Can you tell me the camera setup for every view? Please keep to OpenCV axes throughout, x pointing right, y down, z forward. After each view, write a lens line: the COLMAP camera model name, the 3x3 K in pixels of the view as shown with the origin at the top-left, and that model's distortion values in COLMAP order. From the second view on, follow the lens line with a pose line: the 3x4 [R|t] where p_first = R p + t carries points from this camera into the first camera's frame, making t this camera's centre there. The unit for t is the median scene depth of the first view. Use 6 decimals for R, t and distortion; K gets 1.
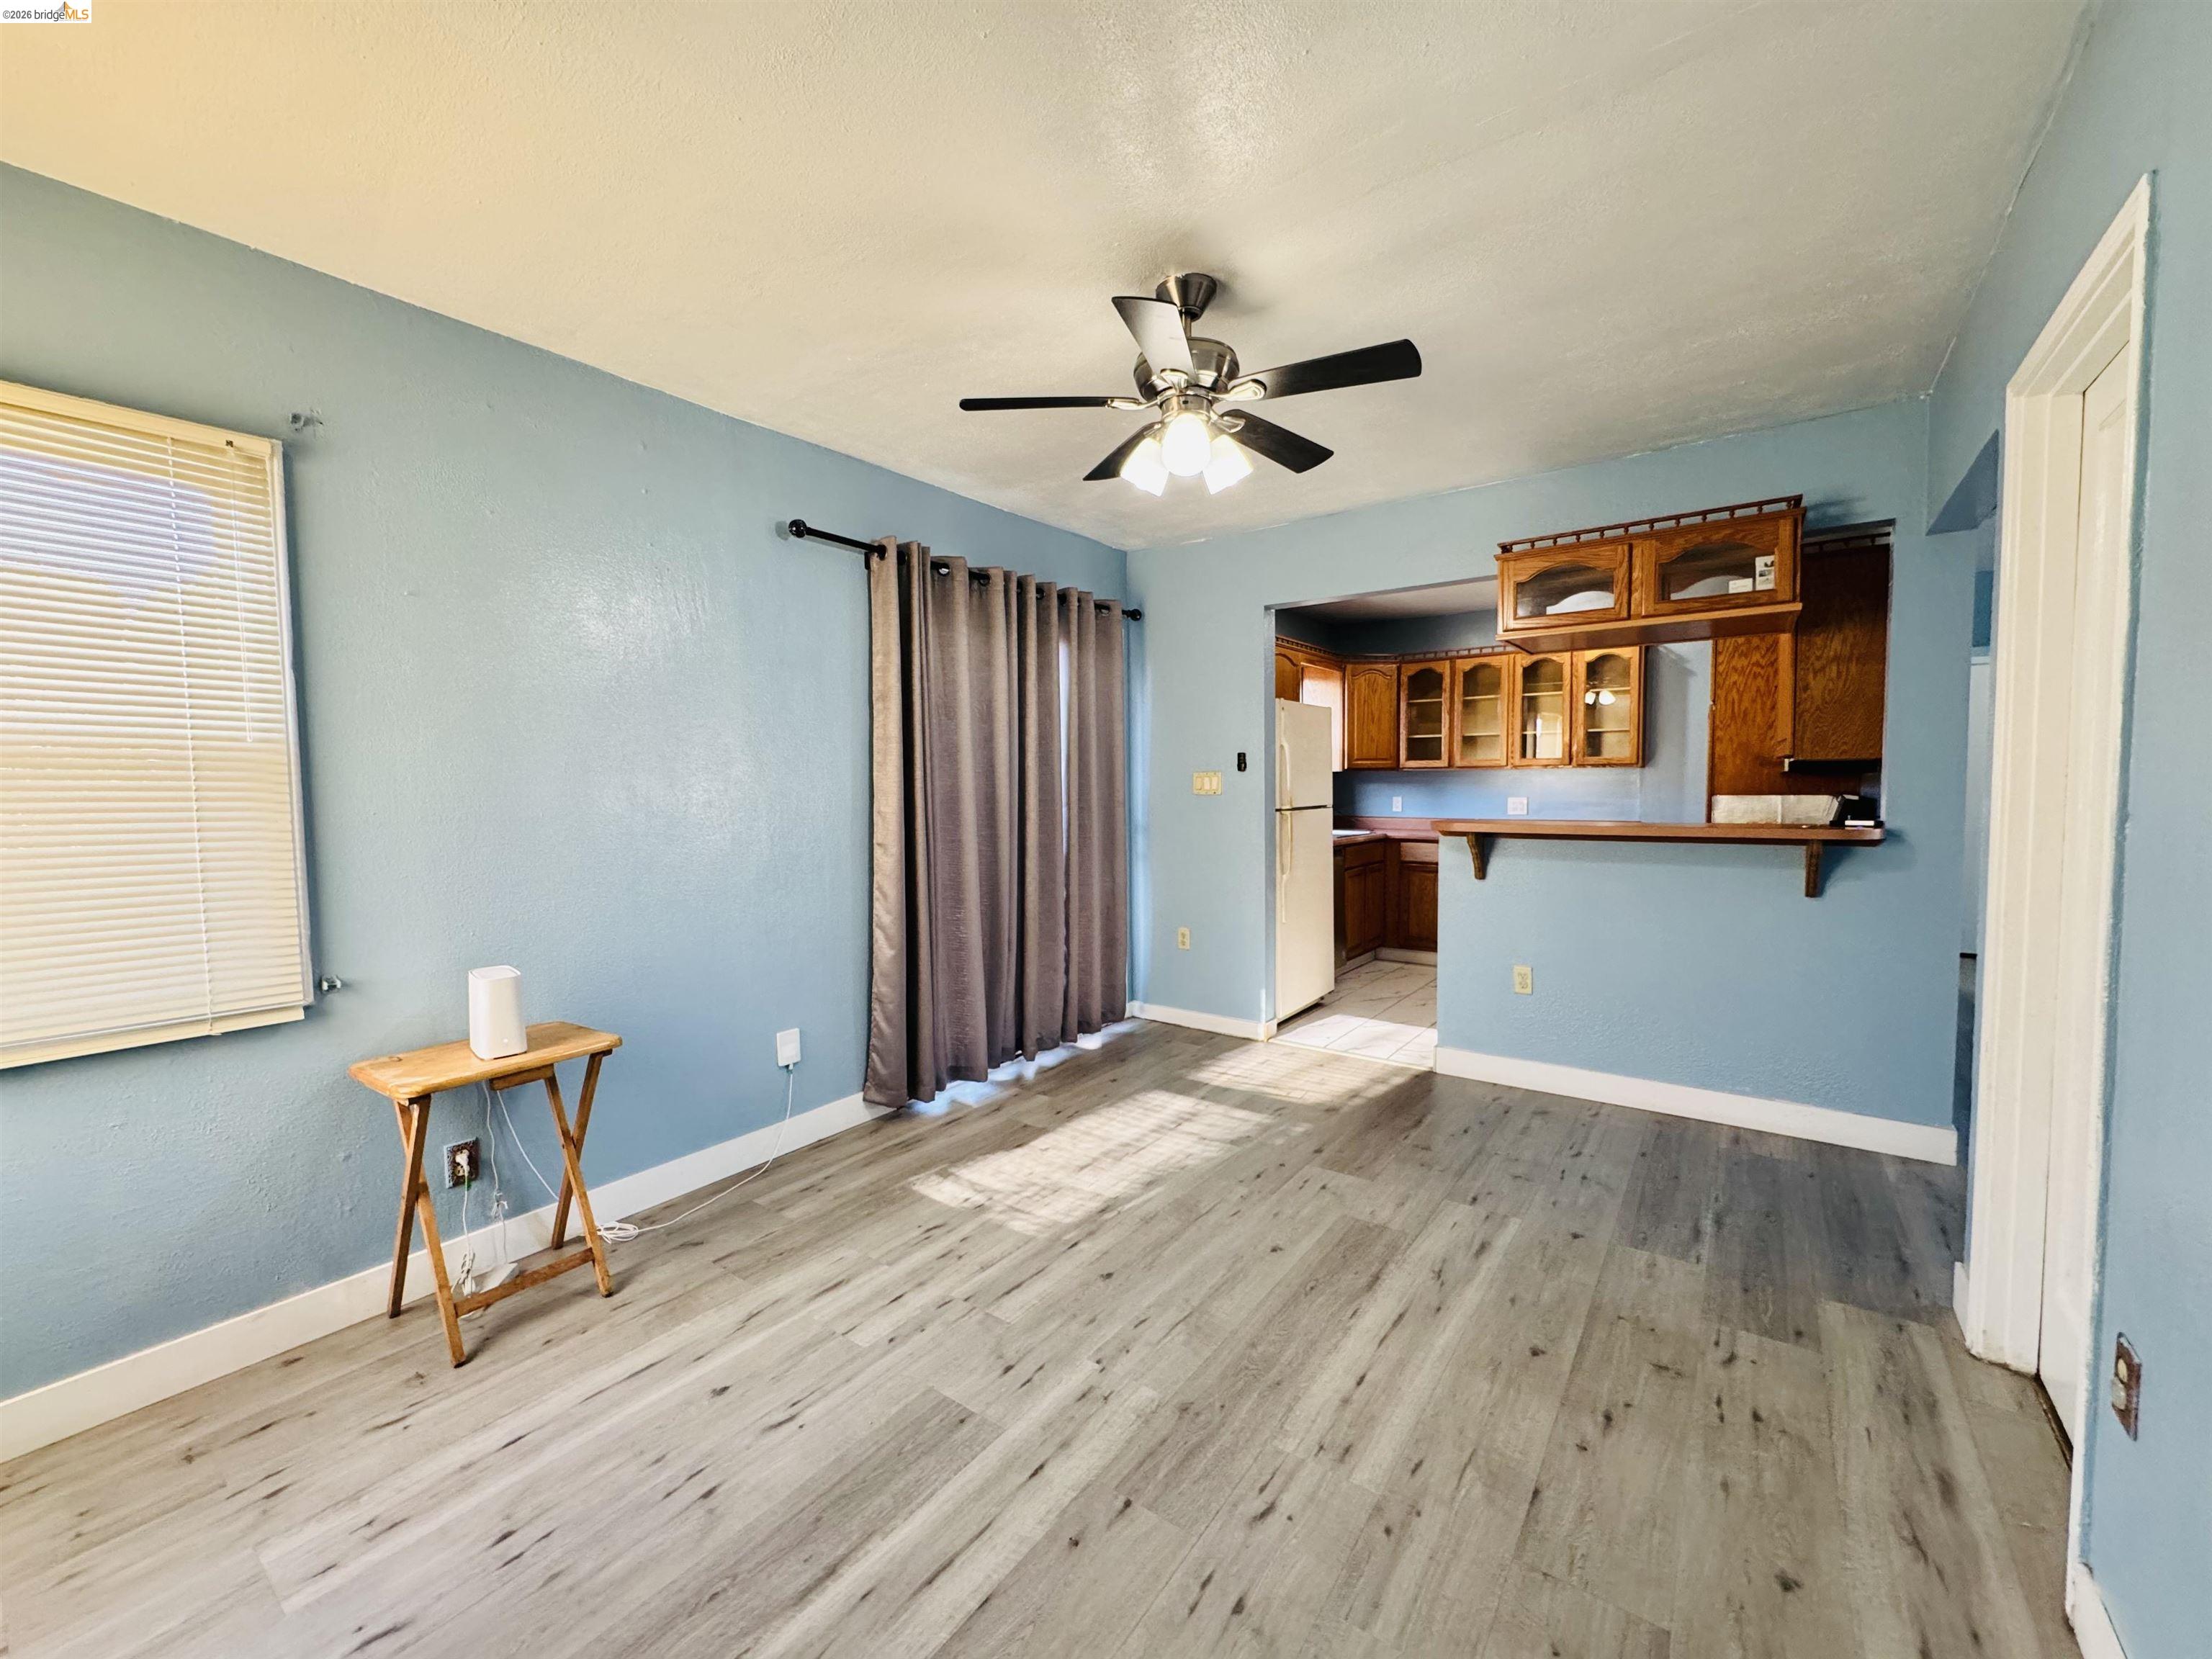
lens RADIAL K [[886.9, 0, 1106.0], [0, 886.9, 829.5], [0, 0, 1]] dist [-0.000573, -0.000026]
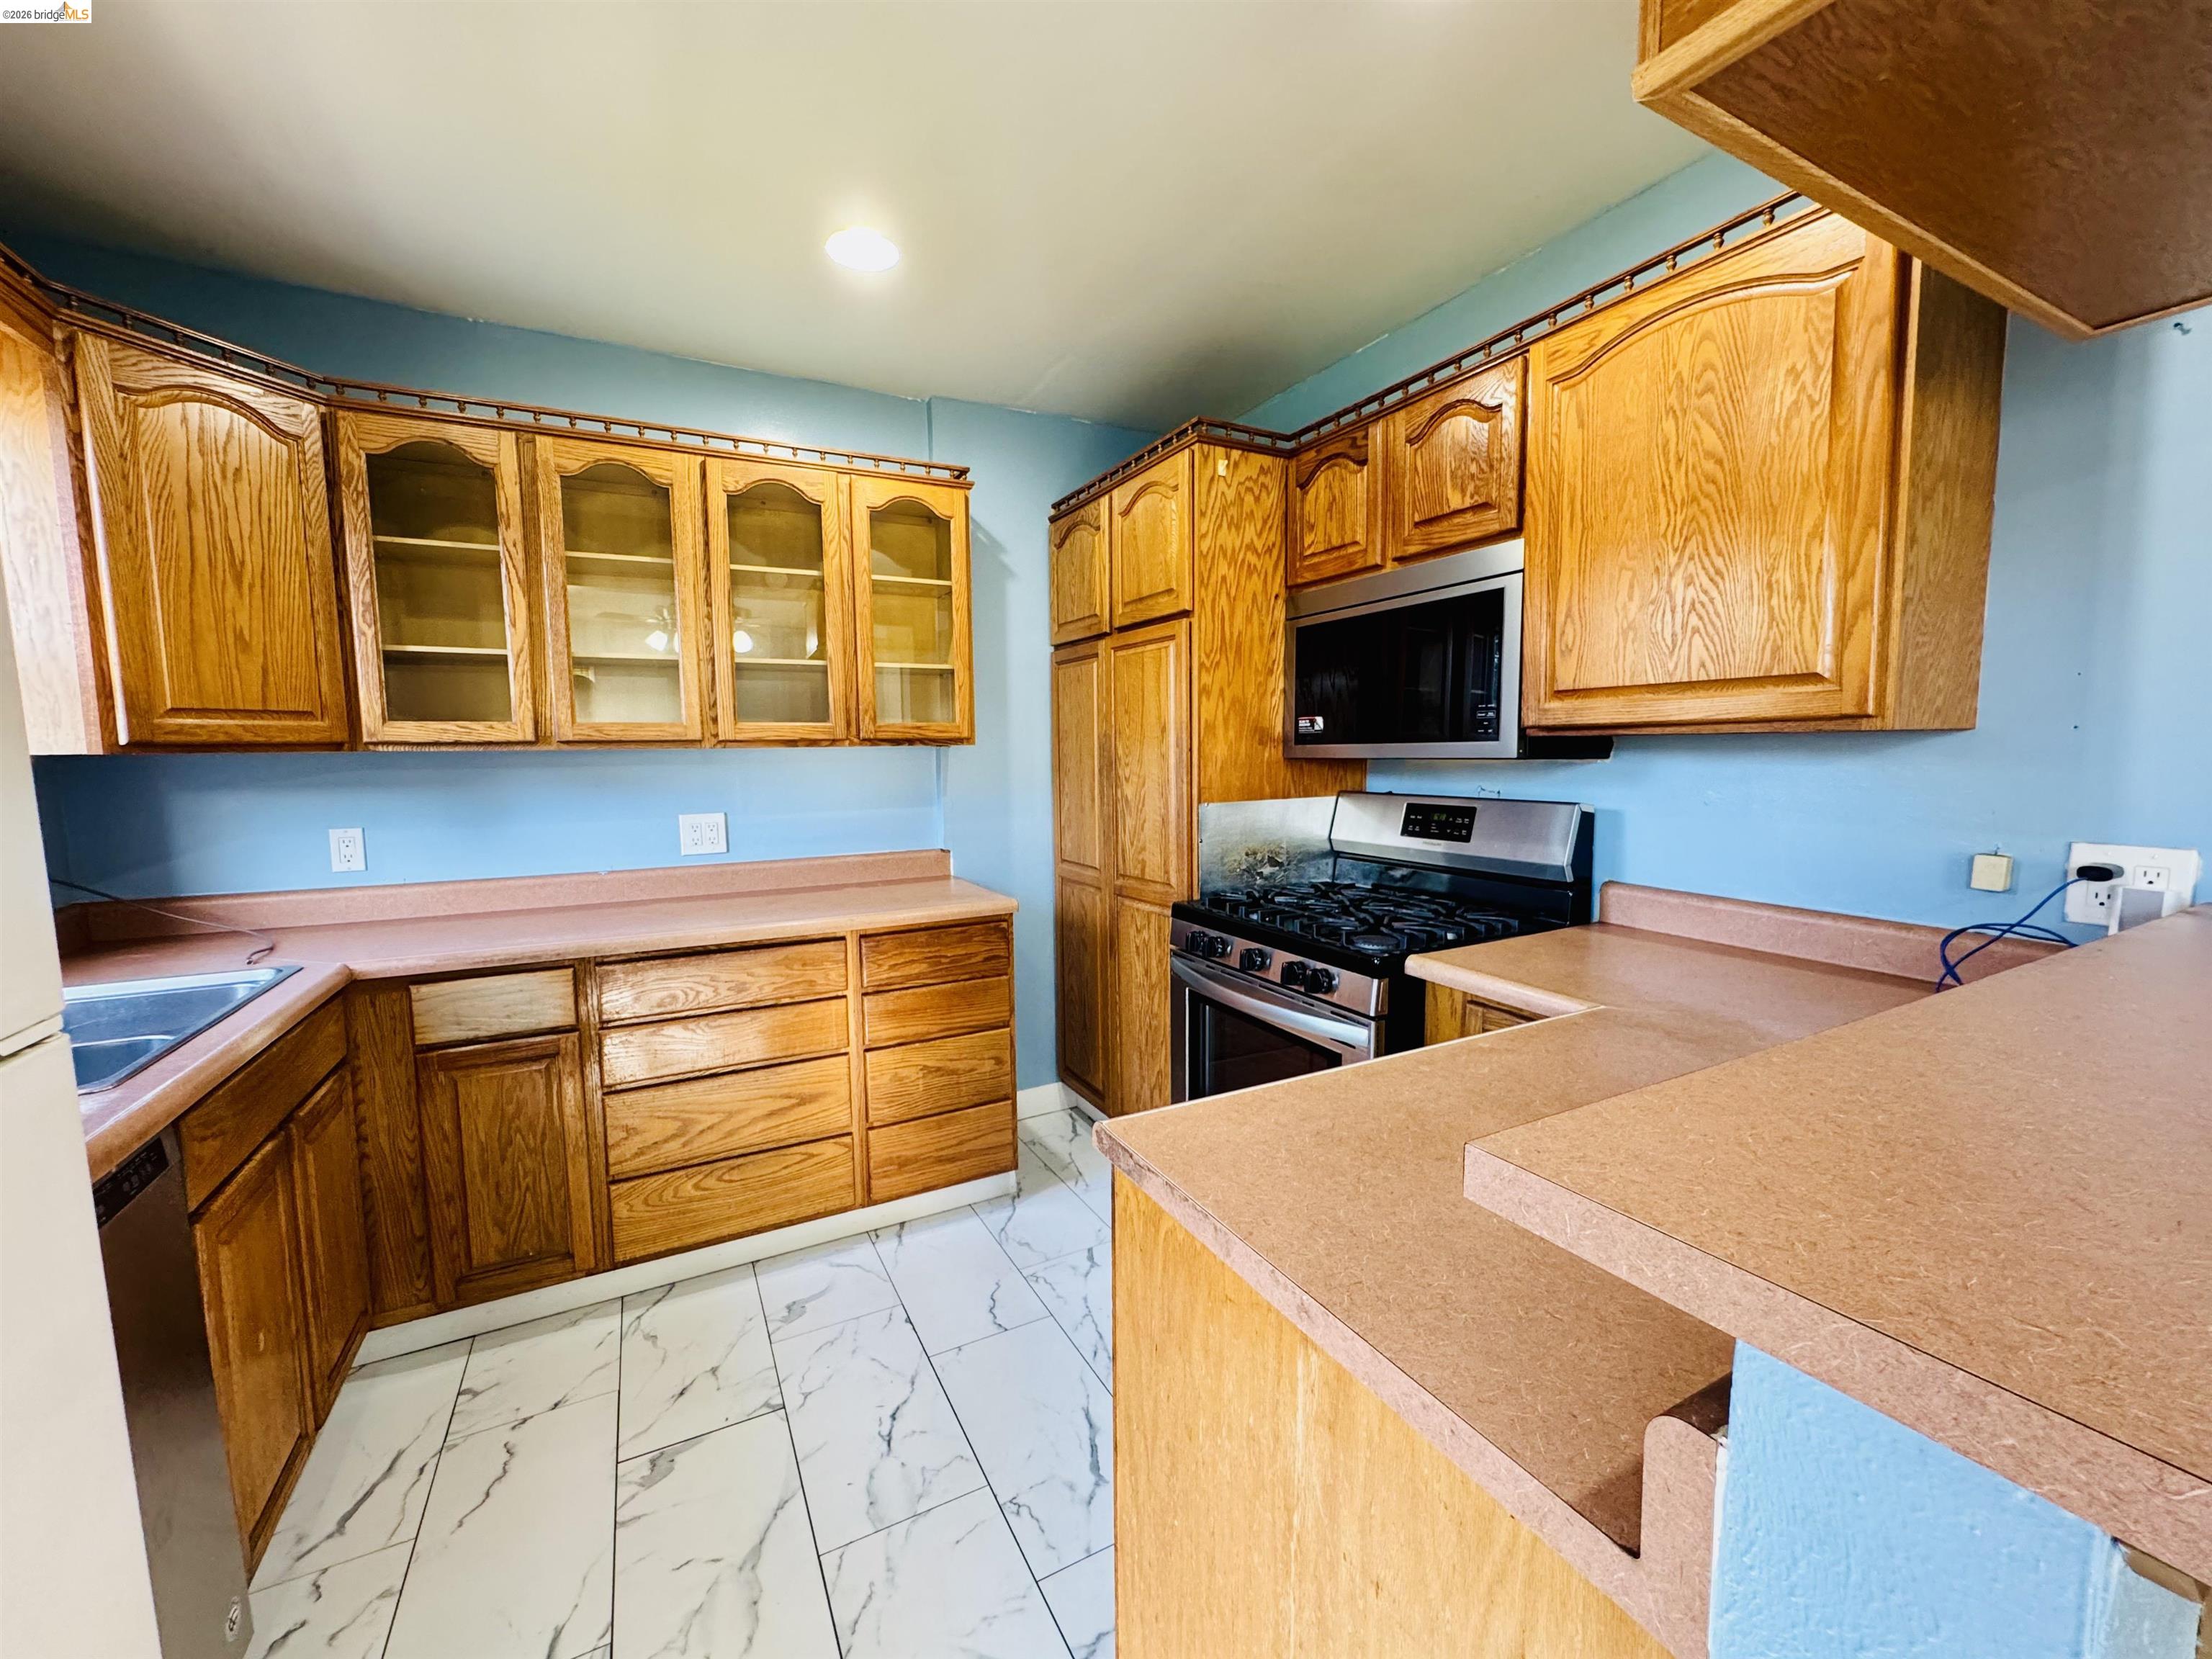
lens RADIAL K [[888.6, 0, 1106.0], [0, 888.6, 829.5], [0, 0, 1]] dist [-0.002137, -0.000278]
pose [[0.444732, -0.078288, 0.892236, 0.168209], [0.054583, 0.996690, 0.060246, -0.044173], [-0.893999, 0.021907, 0.447533, 0.639624]]
